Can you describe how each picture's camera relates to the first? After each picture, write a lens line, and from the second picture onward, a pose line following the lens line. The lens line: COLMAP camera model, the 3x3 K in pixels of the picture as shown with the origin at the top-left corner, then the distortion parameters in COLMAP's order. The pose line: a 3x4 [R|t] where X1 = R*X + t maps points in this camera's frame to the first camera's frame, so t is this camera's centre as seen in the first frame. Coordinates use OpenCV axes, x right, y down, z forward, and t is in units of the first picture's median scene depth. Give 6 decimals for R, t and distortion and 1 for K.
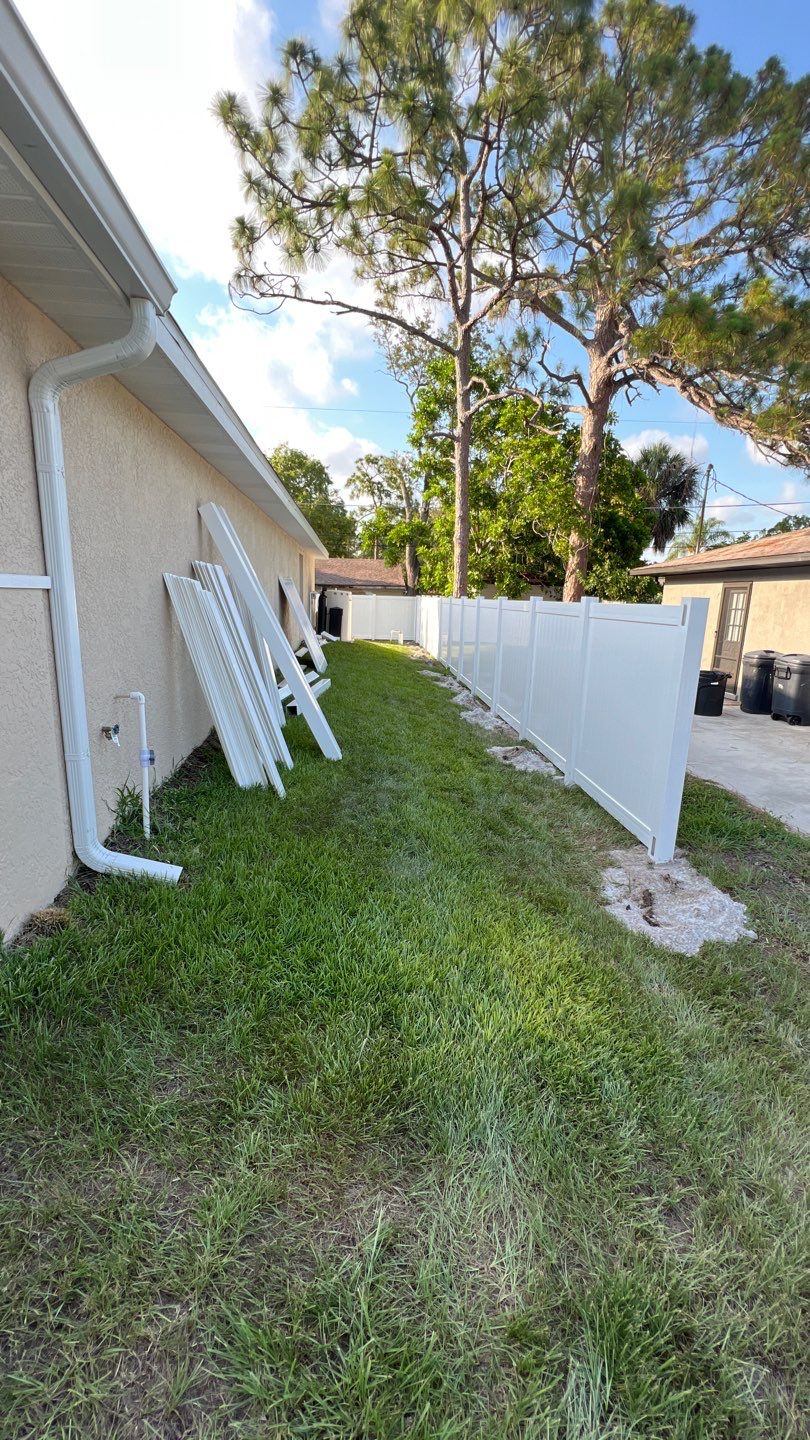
lens RADIAL K [[578.8, 0, 405.0], [0, 578.8, 720.0], [0, 0, 1]] dist [0.001521, 0.000584]
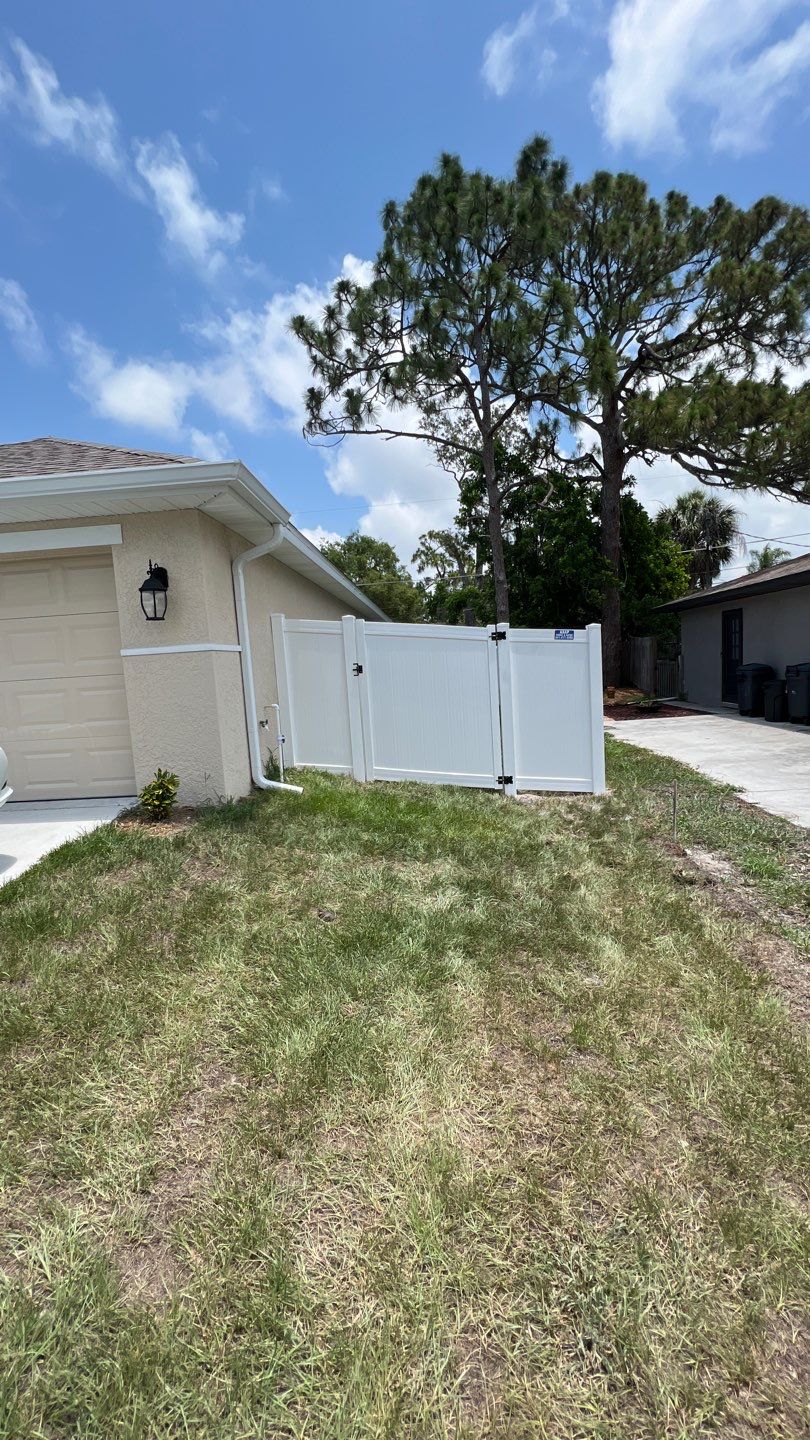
lens RADIAL K [[578.8, 0, 405.0], [0, 578.8, 720.0], [0, 0, 1]] dist [0.001521, 0.000584]
pose [[0.987047, -0.079682, -0.139245, 0.040158], [0.064430, 0.991751, -0.110807, 0.043626], [0.146926, 0.100400, 0.984039, -0.144169]]
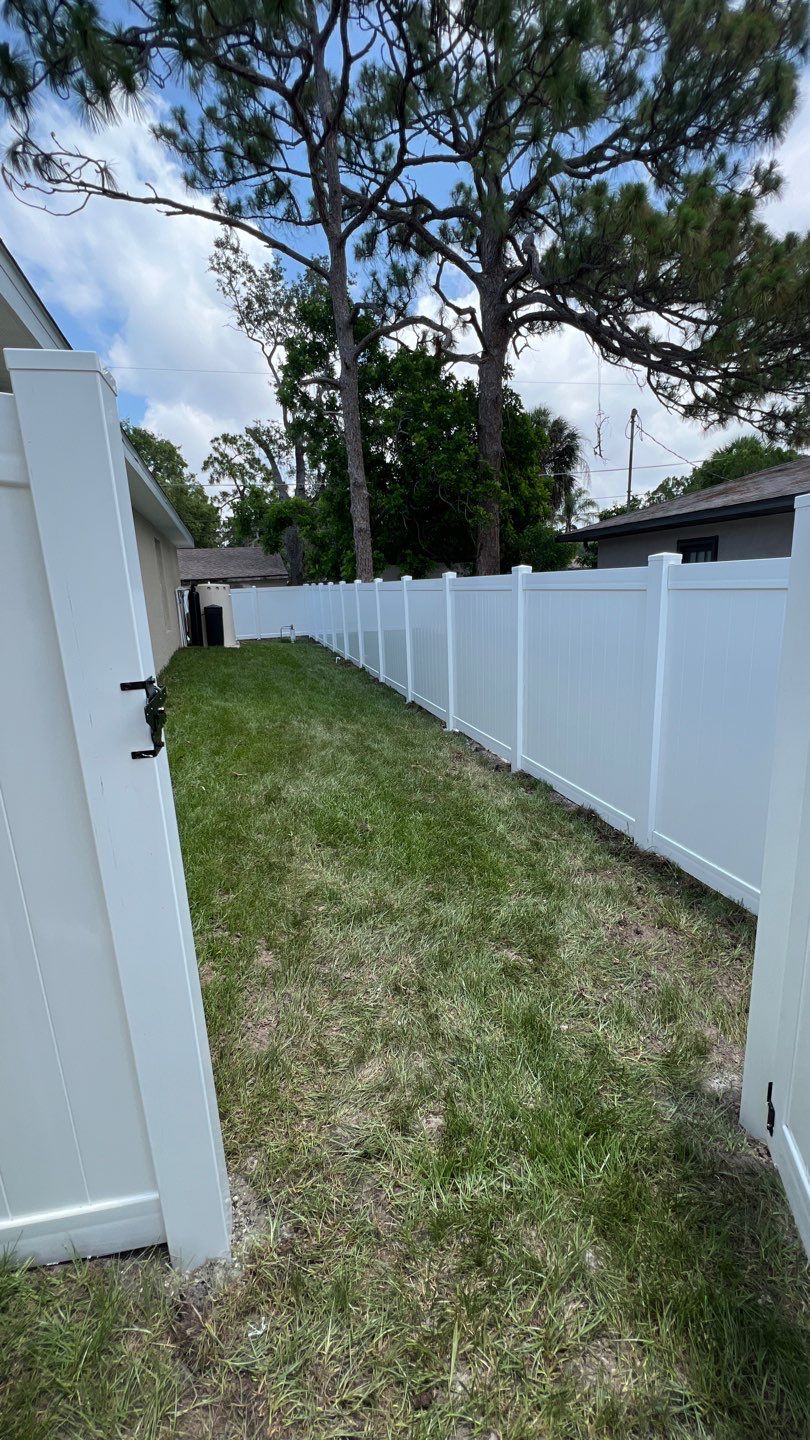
lens RADIAL K [[578.8, 0, 405.0], [0, 578.8, 720.0], [0, 0, 1]] dist [0.001521, 0.000584]
pose [[0.975722, -0.117018, 0.185132, -0.023103], [0.112684, 0.993056, 0.033794, -0.031690], [-0.187801, -0.012113, 0.982132, 0.145930]]
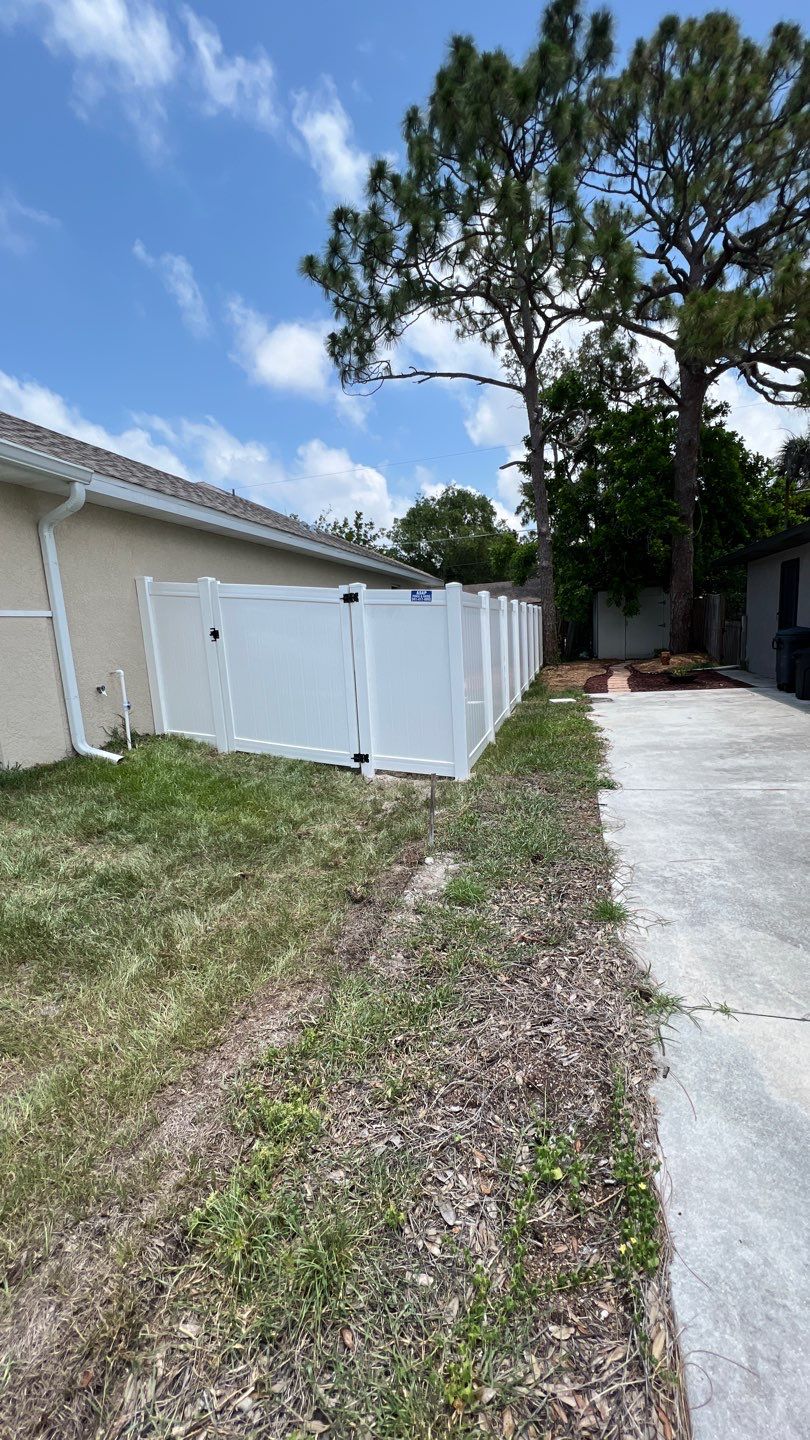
lens RADIAL K [[583.9, 0, 397.7], [0, 583.9, 719.3], [0, 0, 1]] dist [-0.001927, 0.002387]
pose [[0.932826, -0.034232, -0.358696, 0.189059], [0.015747, 0.998399, -0.054330, 0.041184], [0.359982, 0.045032, 0.931872, -0.077200]]
